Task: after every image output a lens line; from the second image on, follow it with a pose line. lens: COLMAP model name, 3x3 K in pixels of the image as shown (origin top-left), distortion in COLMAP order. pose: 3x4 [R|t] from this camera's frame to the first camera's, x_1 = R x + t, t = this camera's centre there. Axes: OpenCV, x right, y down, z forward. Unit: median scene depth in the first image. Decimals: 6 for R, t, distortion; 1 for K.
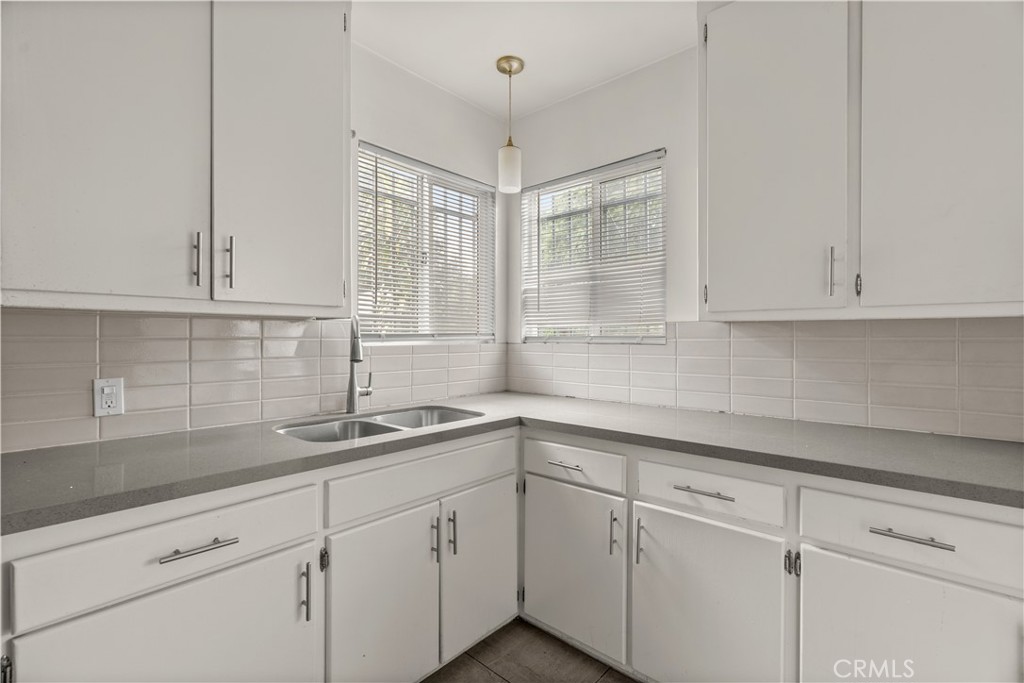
lens RADIAL K [[463.7, 0, 510.7], [0, 463.7, 337.1], [0, 0, 1]] dist [-0.010928, 0.003462]
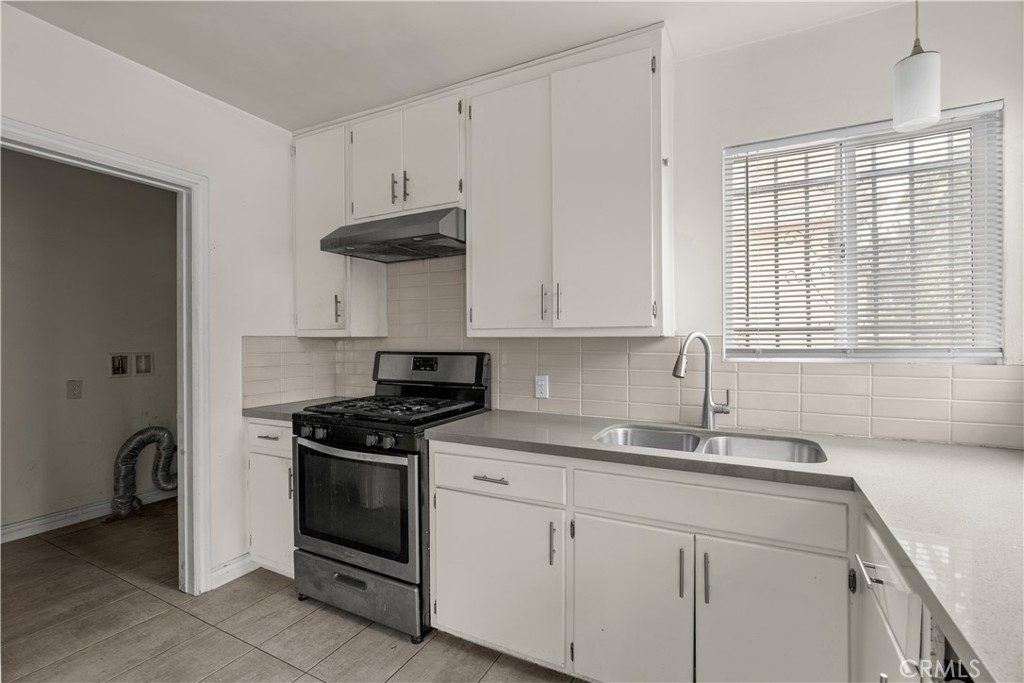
lens RADIAL K [[463.7, 0, 510.7], [0, 463.7, 337.1], [0, 0, 1]] dist [-0.010928, 0.003462]
pose [[0.236261, -0.008635, -0.971651, 0.555203], [0.004221, 0.999960, -0.007860, -0.028846], [0.971680, -0.002245, 0.236288, 0.366157]]
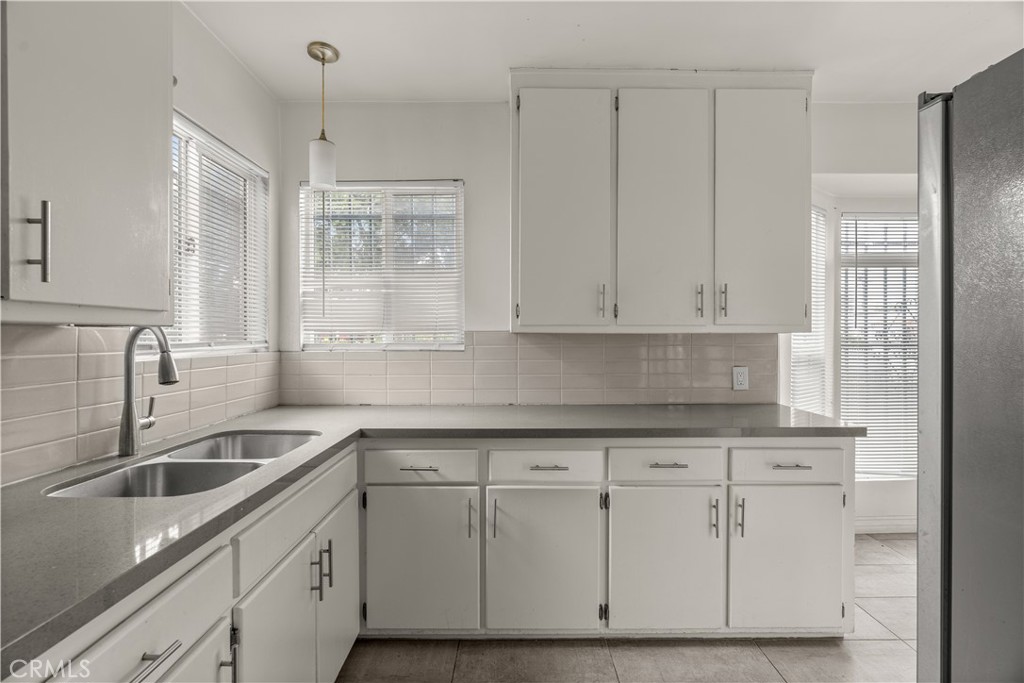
lens RADIAL K [[463.7, 0, 510.7], [0, 463.7, 337.1], [0, 0, 1]] dist [-0.010928, 0.003462]
pose [[0.745155, -0.000657, 0.666891, -0.396264], [0.000530, 1.000000, 0.000393, -0.020733], [-0.666891, 0.000061, 0.745156, 0.069960]]
